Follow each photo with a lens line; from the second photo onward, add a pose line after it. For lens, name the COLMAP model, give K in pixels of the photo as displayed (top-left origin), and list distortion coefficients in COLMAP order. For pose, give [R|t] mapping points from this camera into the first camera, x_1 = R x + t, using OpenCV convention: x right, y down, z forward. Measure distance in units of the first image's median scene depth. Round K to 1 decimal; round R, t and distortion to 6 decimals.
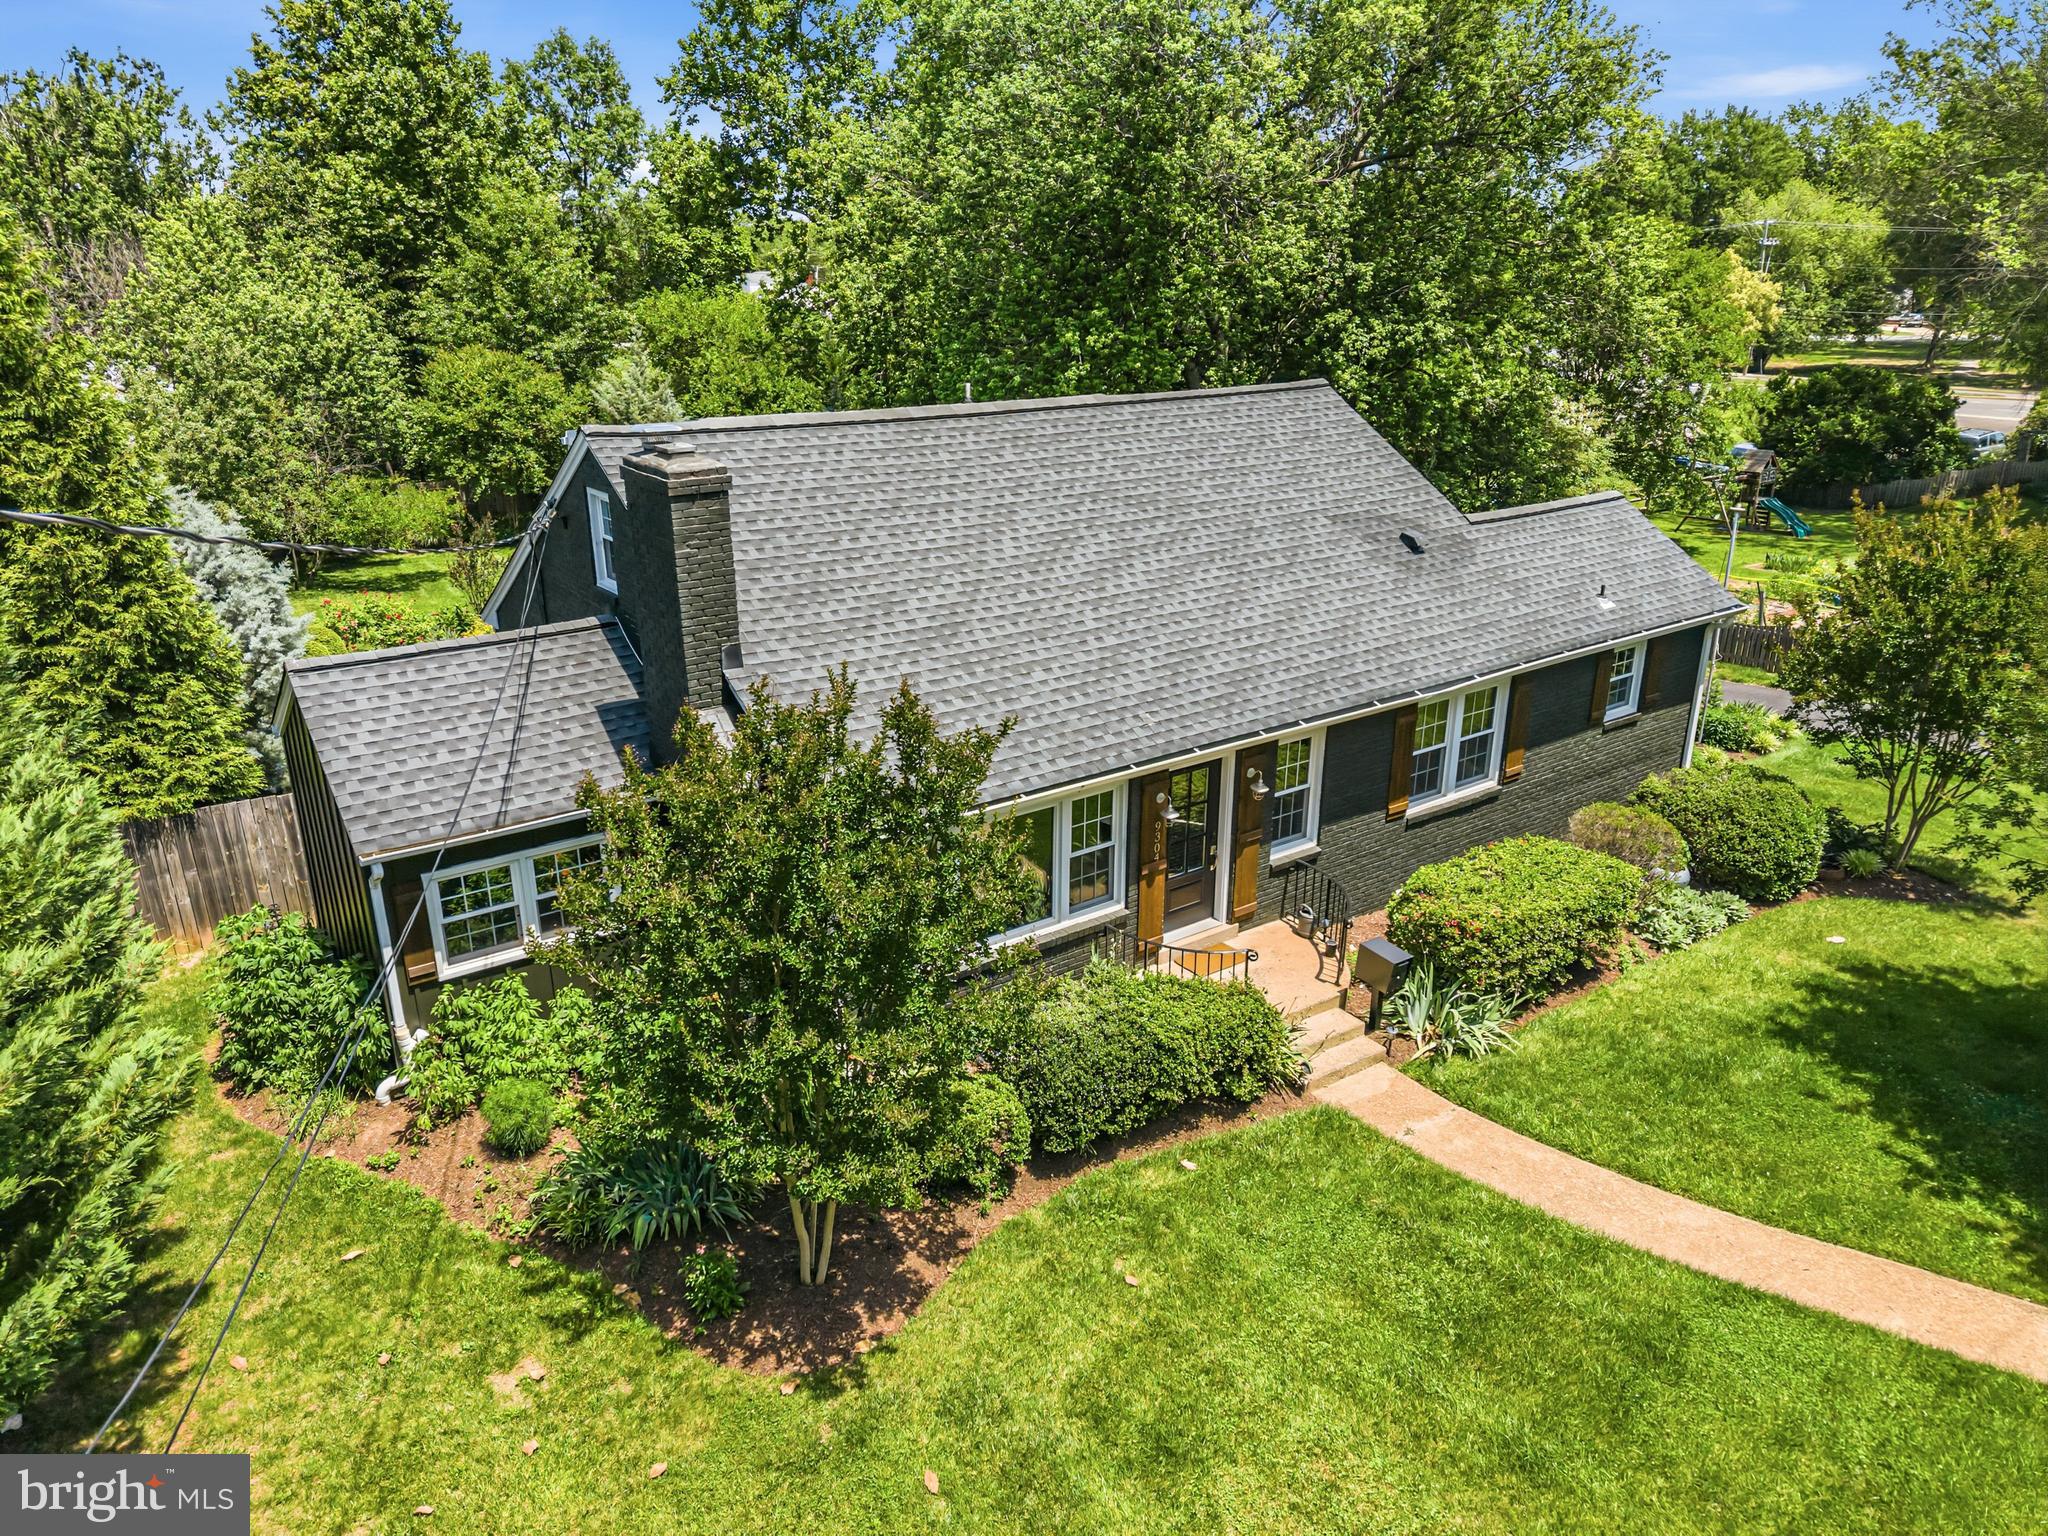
lens RADIAL K [[1353.3, 0, 1024.0], [0, 1353.3, 768.0], [0, 0, 1]] dist [0.074319, -0.091966]
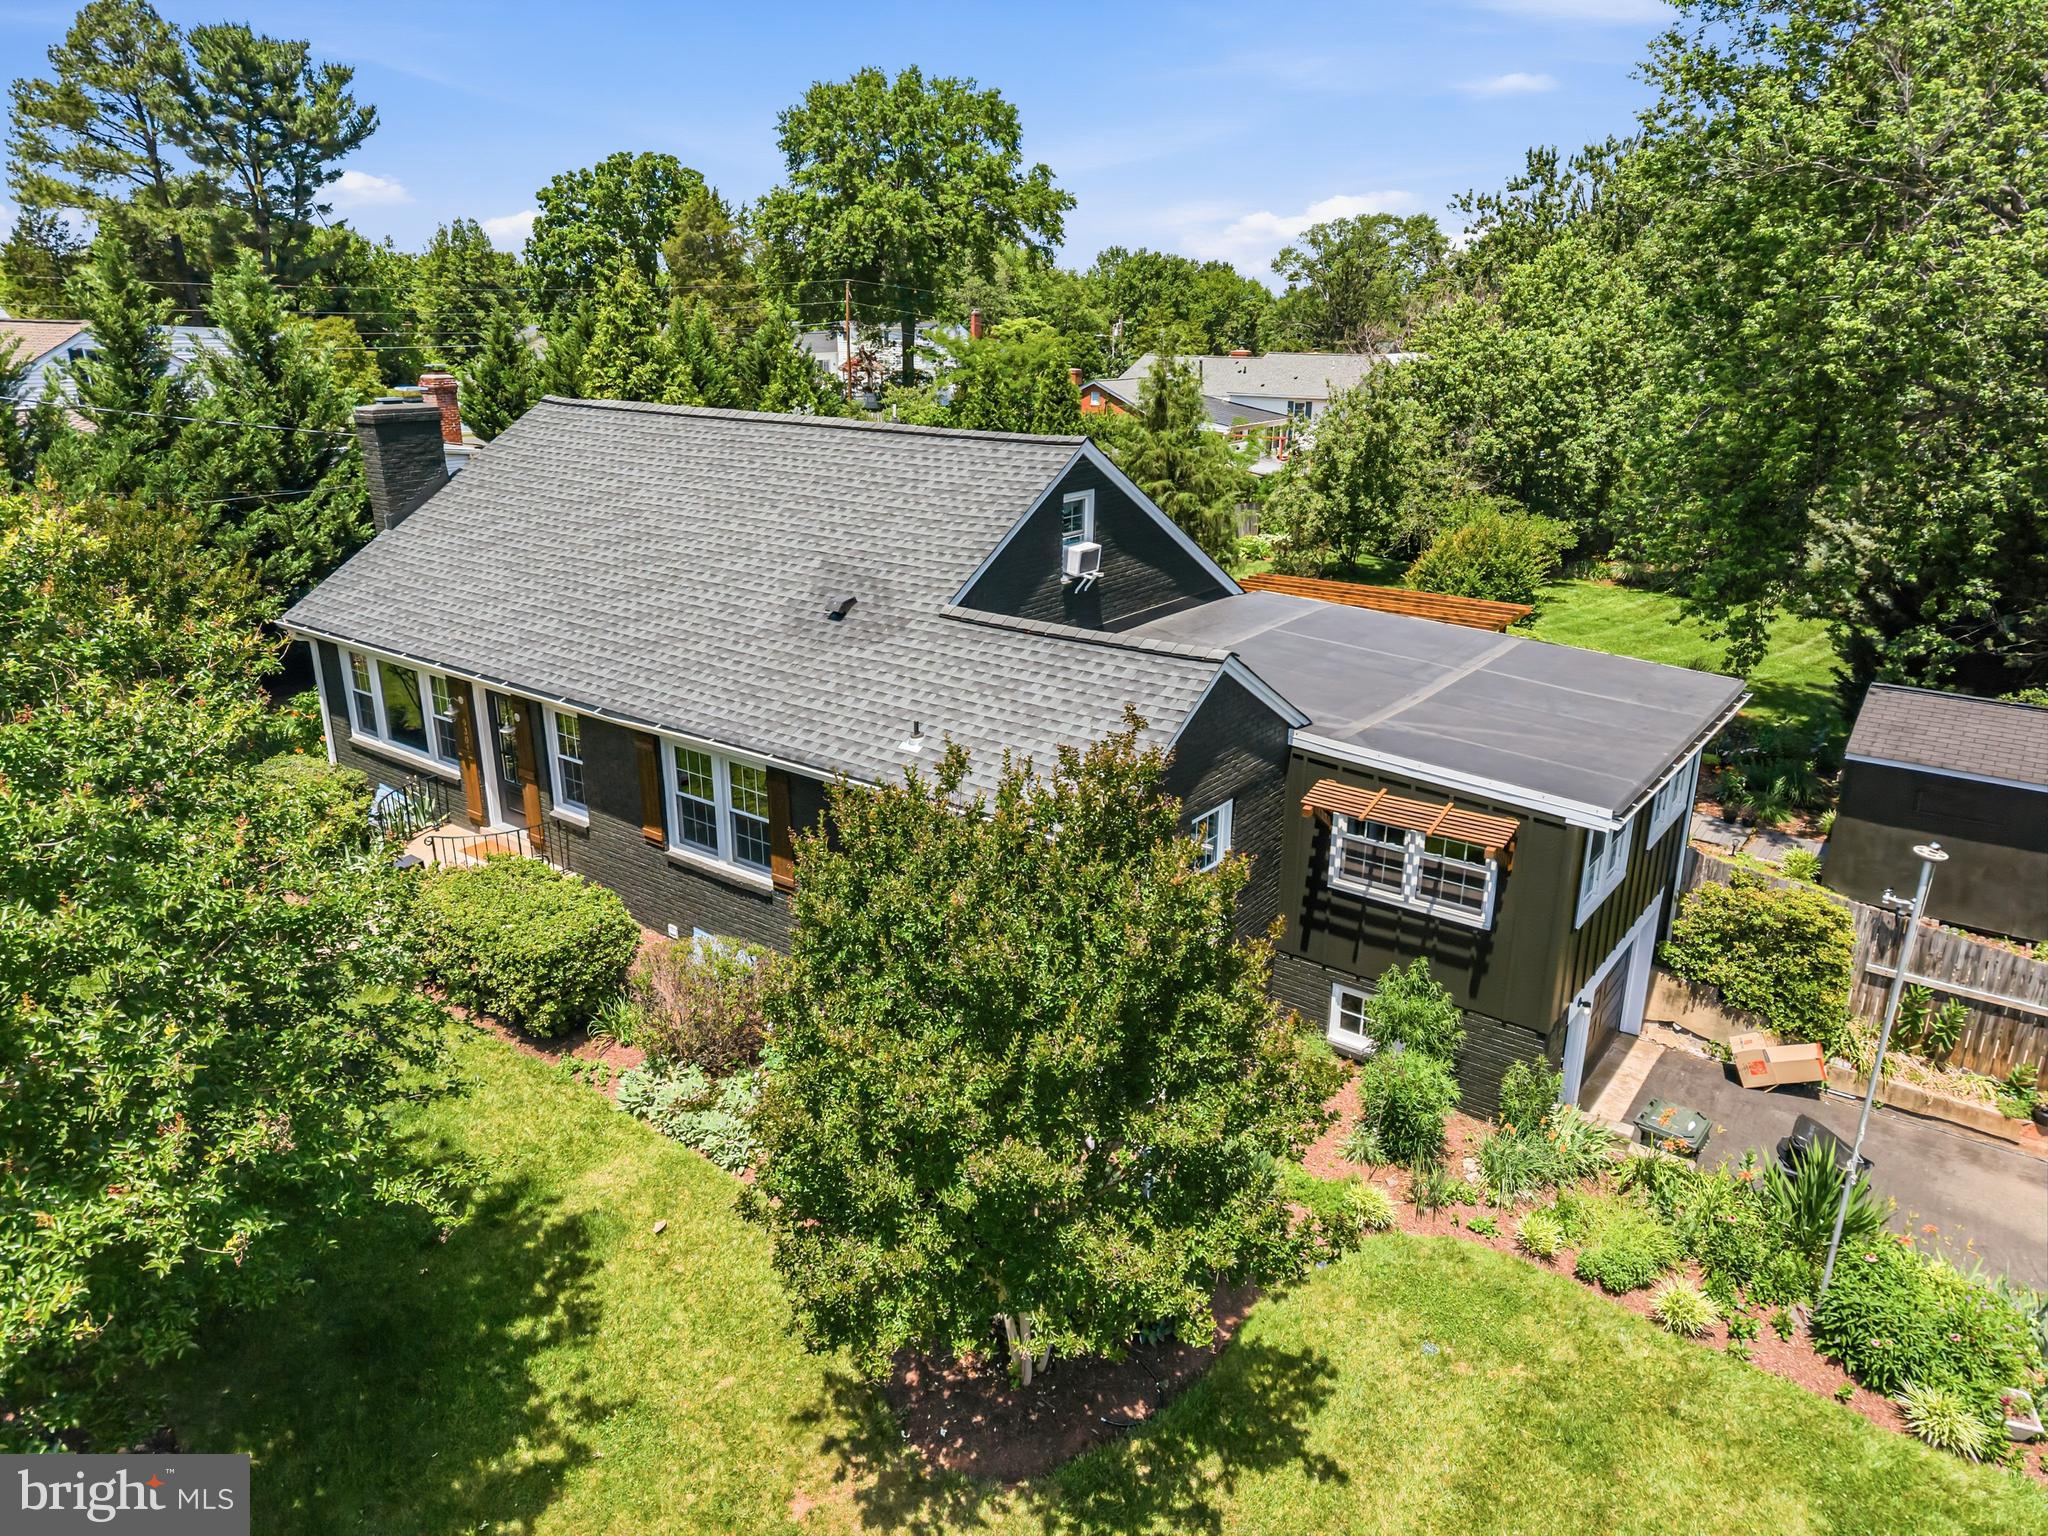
lens RADIAL K [[1353.3, 0, 1024.0], [0, 1353.3, 768.0], [0, 0, 1]] dist [0.074319, -0.091966]
pose [[0.298148, 0.305792, -0.904212, 1.243705], [-0.335978, 0.920293, 0.200448, -0.307748], [0.893435, 0.244032, 0.377123, 0.849002]]
